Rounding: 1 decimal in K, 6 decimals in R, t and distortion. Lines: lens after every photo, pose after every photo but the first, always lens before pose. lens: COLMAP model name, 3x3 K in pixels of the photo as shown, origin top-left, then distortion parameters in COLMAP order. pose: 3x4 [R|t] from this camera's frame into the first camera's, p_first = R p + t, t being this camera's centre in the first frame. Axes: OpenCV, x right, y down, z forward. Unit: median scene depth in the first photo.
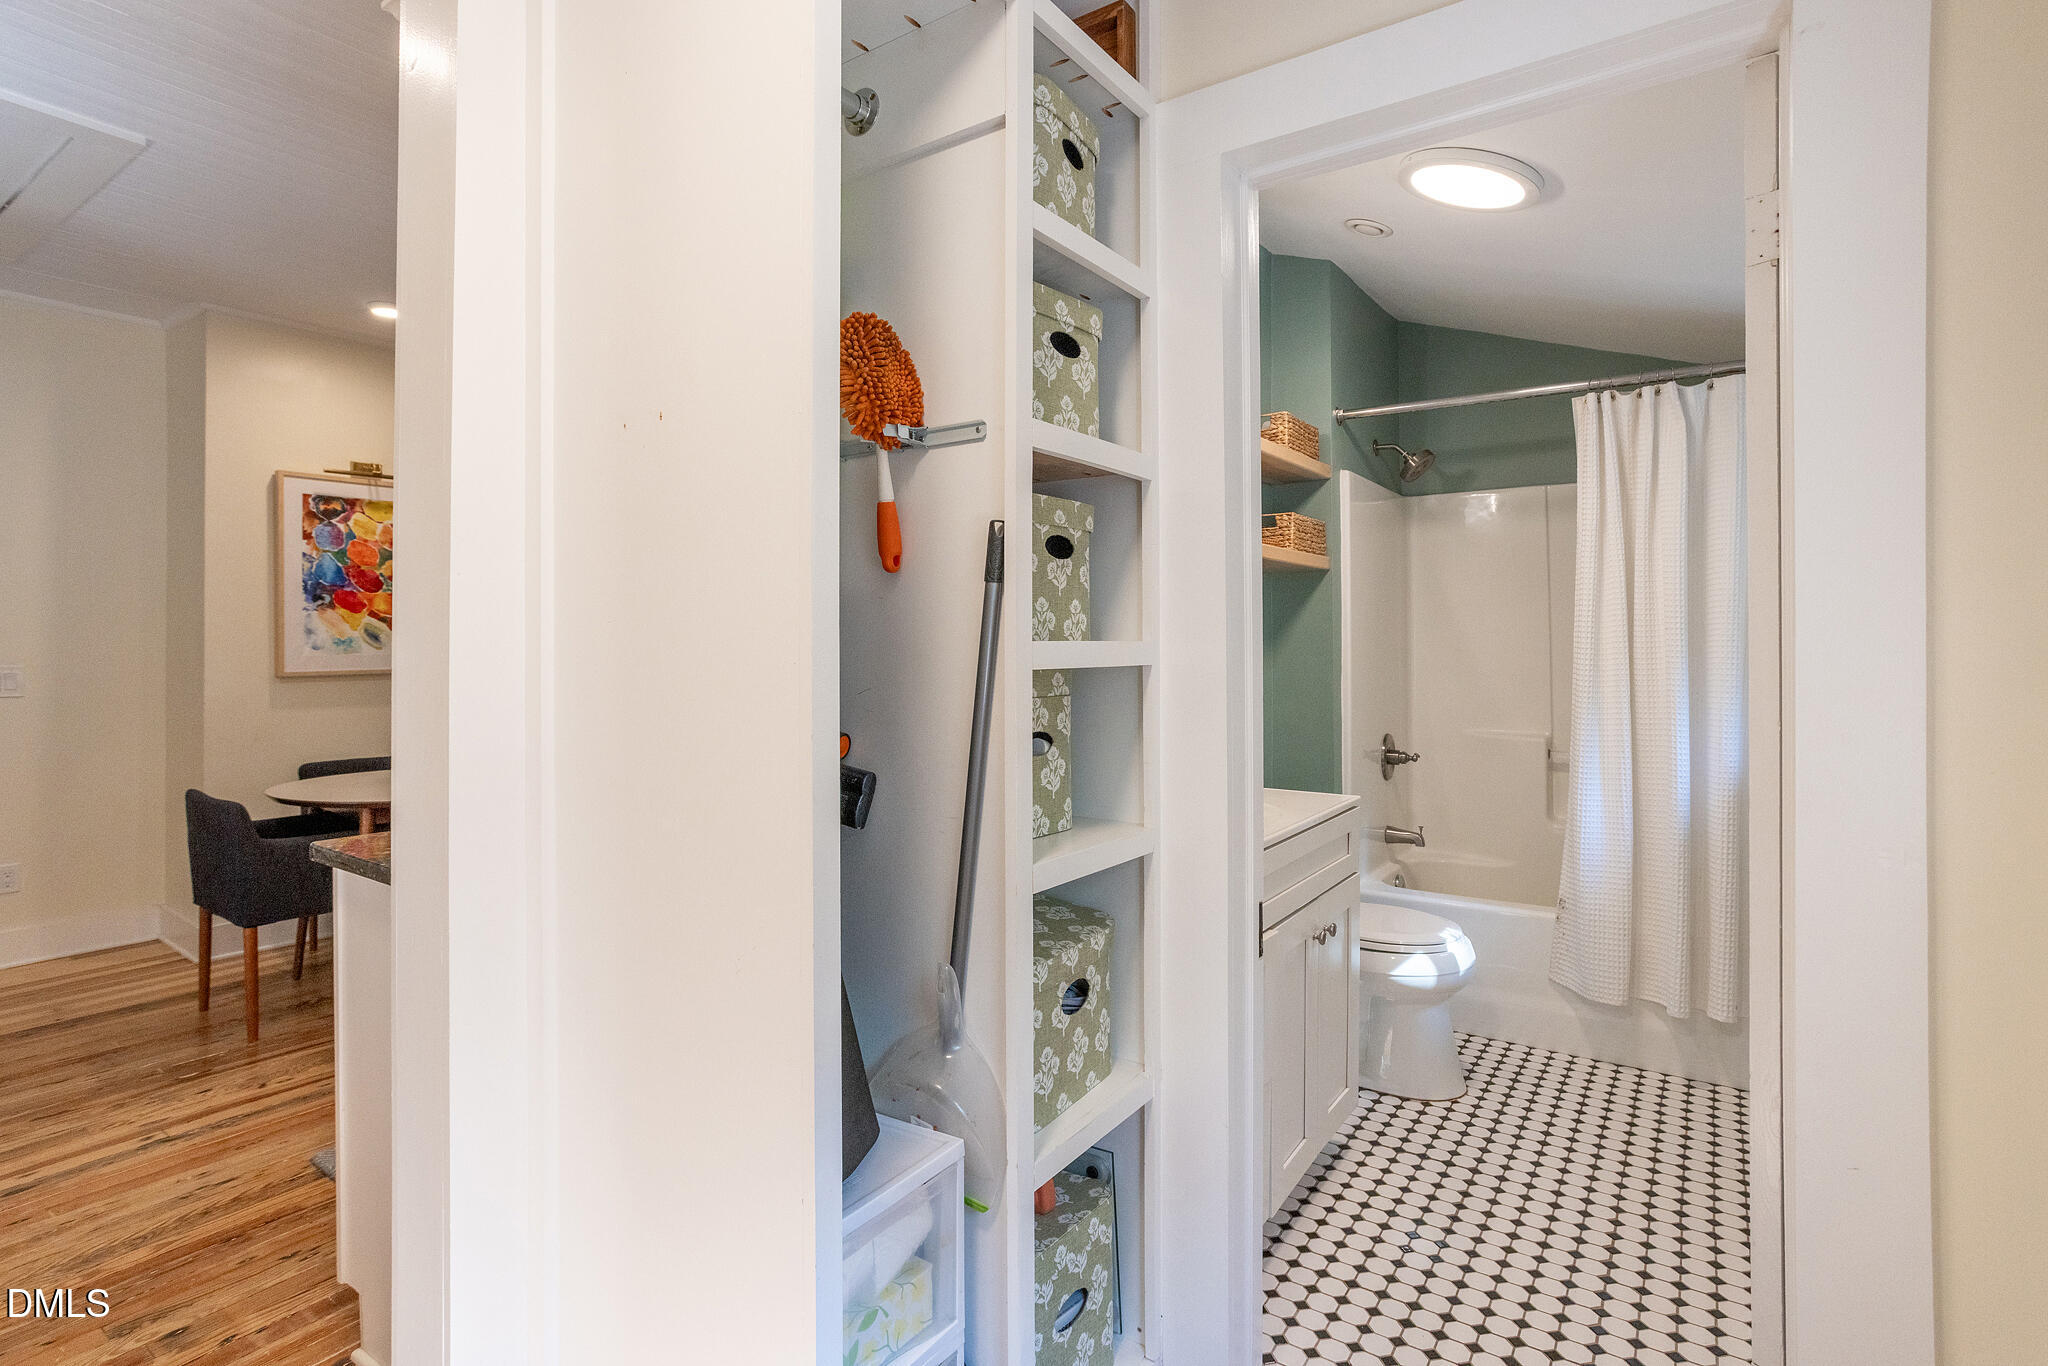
lens RADIAL K [[1003.9, 0, 1031.6], [0, 1003.9, 628.3], [0, 0, 1]] dist [-0.062006, 0.041997]
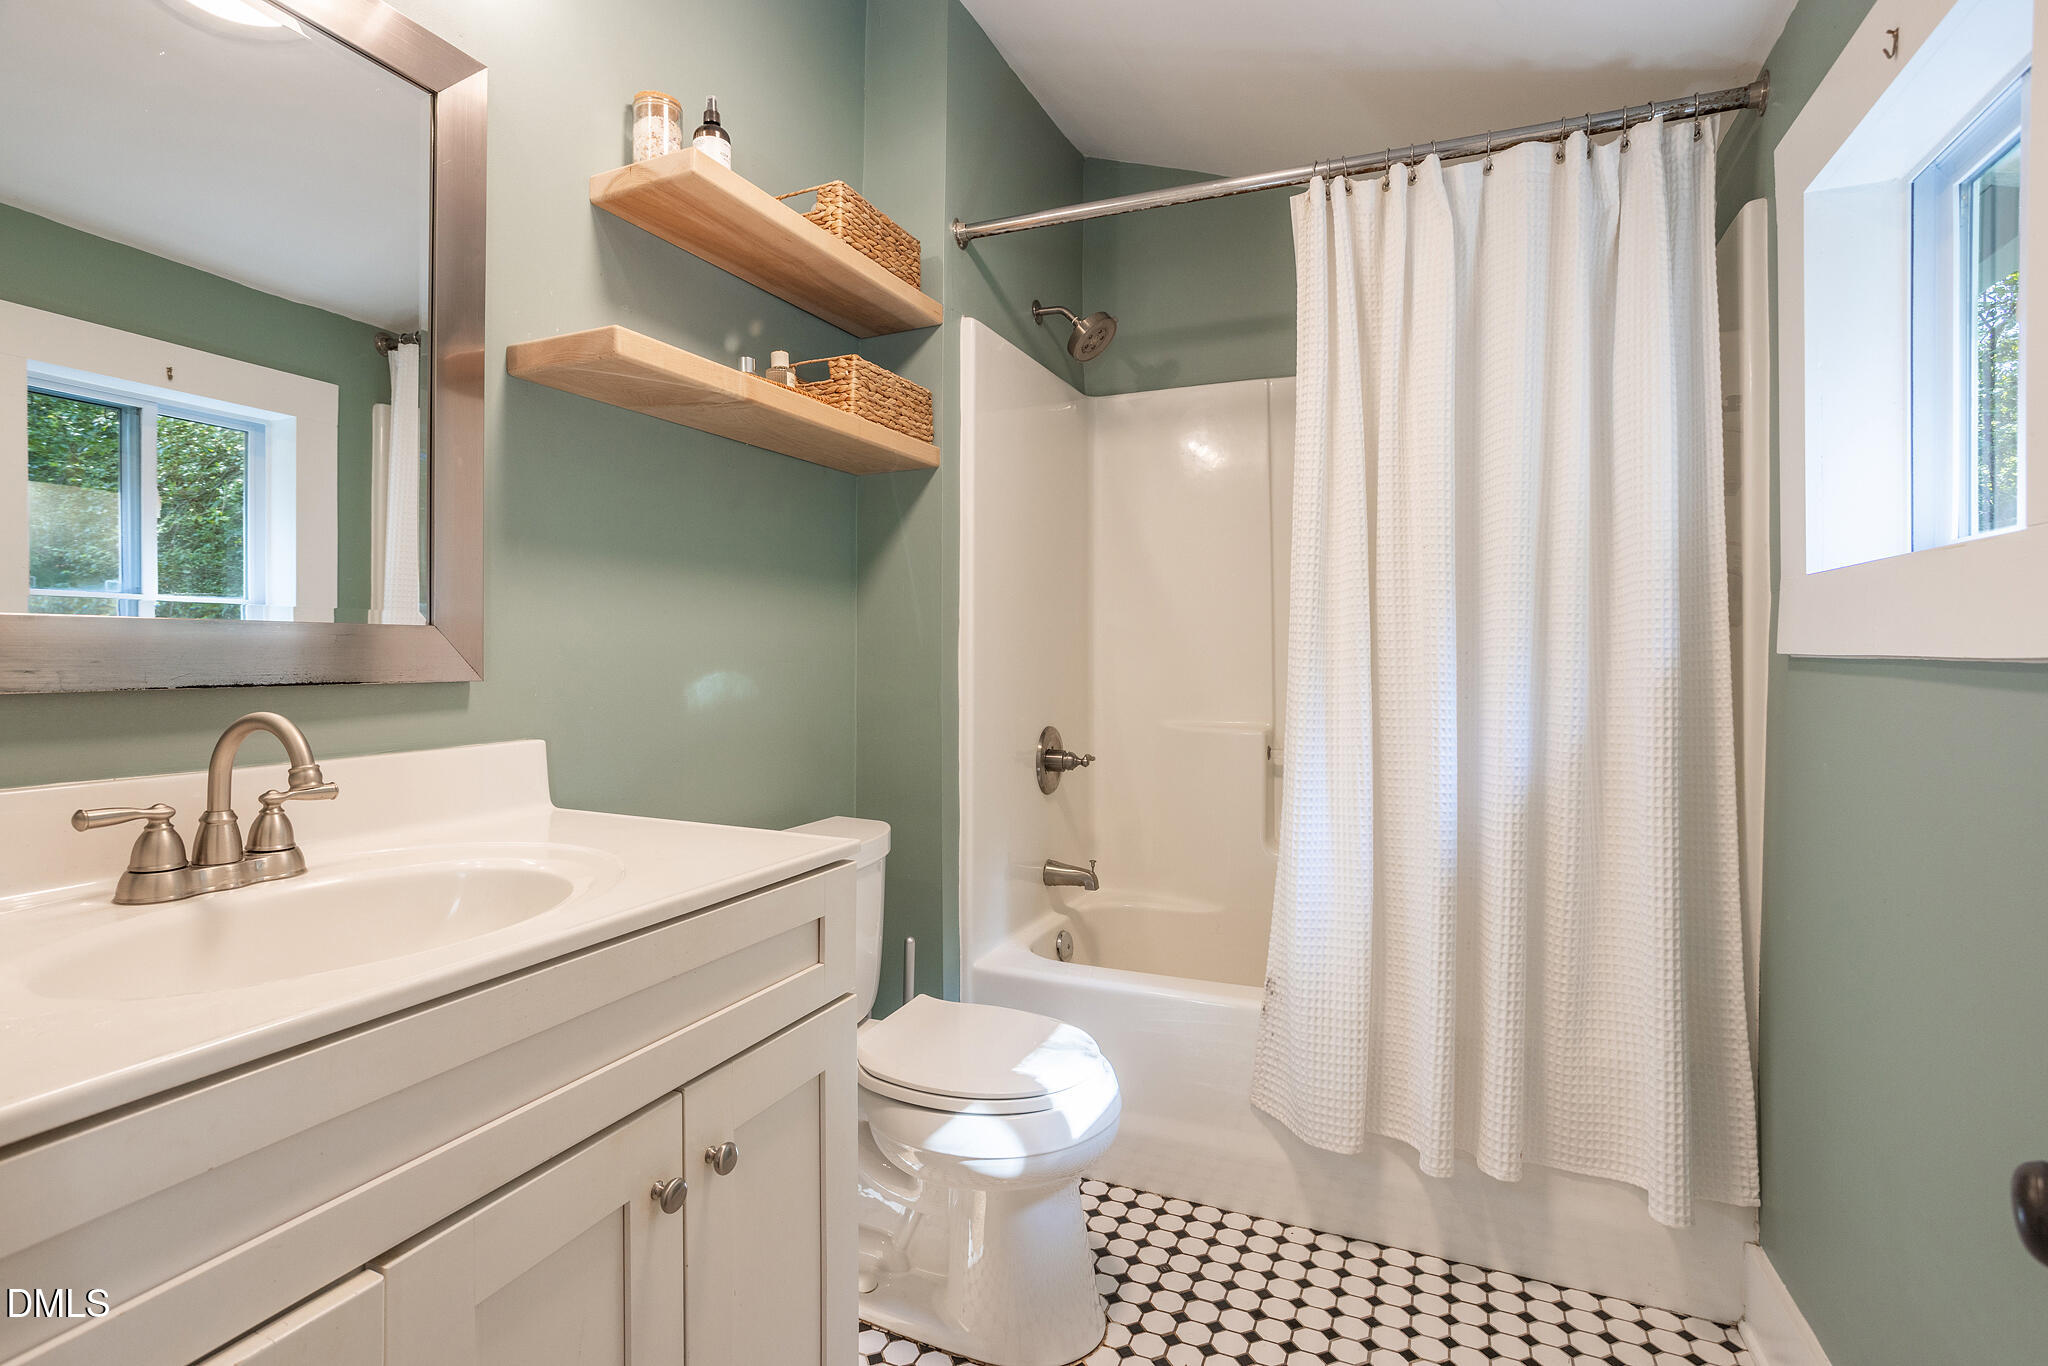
lens RADIAL K [[1003.9, 0, 1031.6], [0, 1003.9, 628.3], [0, 0, 1]] dist [-0.062006, 0.041997]
pose [[0.978470, 0.012031, 0.206039, 0.254136], [-0.010546, 0.999910, -0.008305, 0.055302], [-0.206120, 0.005953, 0.978509, 0.406919]]
